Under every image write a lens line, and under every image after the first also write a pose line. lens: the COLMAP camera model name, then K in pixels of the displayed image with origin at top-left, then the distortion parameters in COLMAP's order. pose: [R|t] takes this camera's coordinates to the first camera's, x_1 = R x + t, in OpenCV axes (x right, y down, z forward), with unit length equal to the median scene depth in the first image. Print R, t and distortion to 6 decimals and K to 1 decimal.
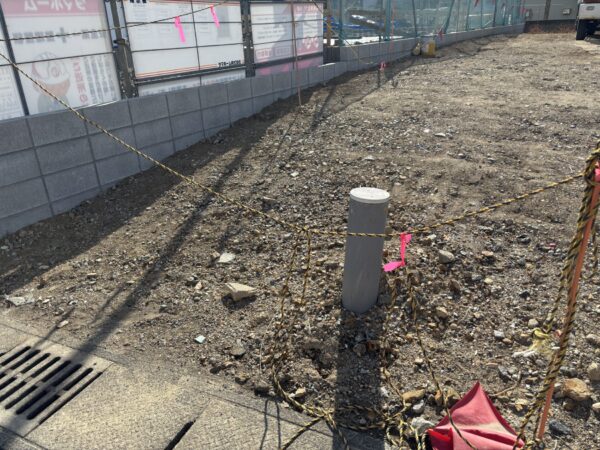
lens RADIAL K [[453.1, 0, 302.5], [0, 453.1, 217.9], [0, 0, 1]] dist [0.062568, -0.066773]
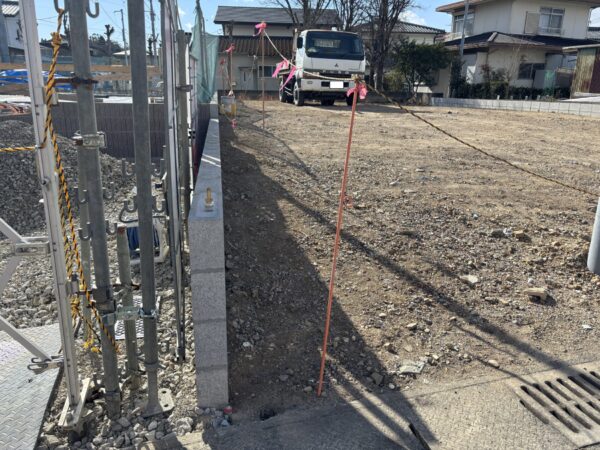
lens RADIAL K [[453.1, 0, 302.5], [0, 453.1, 217.9], [0, 0, 1]] dist [0.062568, -0.066773]
pose [[0.746815, -0.134531, 0.651282, -1.373691], [0.216140, 0.975260, -0.046392, -0.109398], [-0.628928, 0.175414, 0.757416, 0.447119]]
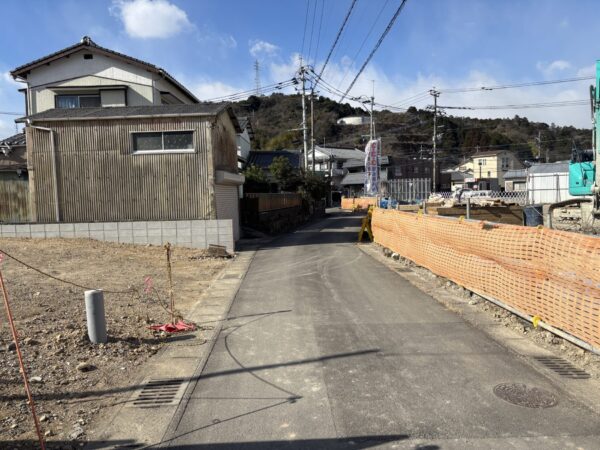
lens RADIAL K [[453.1, 0, 302.5], [0, 453.1, 217.9], [0, 0, 1]] dist [0.062568, -0.066773]
pose [[-0.456707, 0.006102, 0.889596, -2.144552], [0.386476, 0.902045, 0.192224, -0.376221], [-0.801283, 0.431598, -0.414329, 0.818444]]
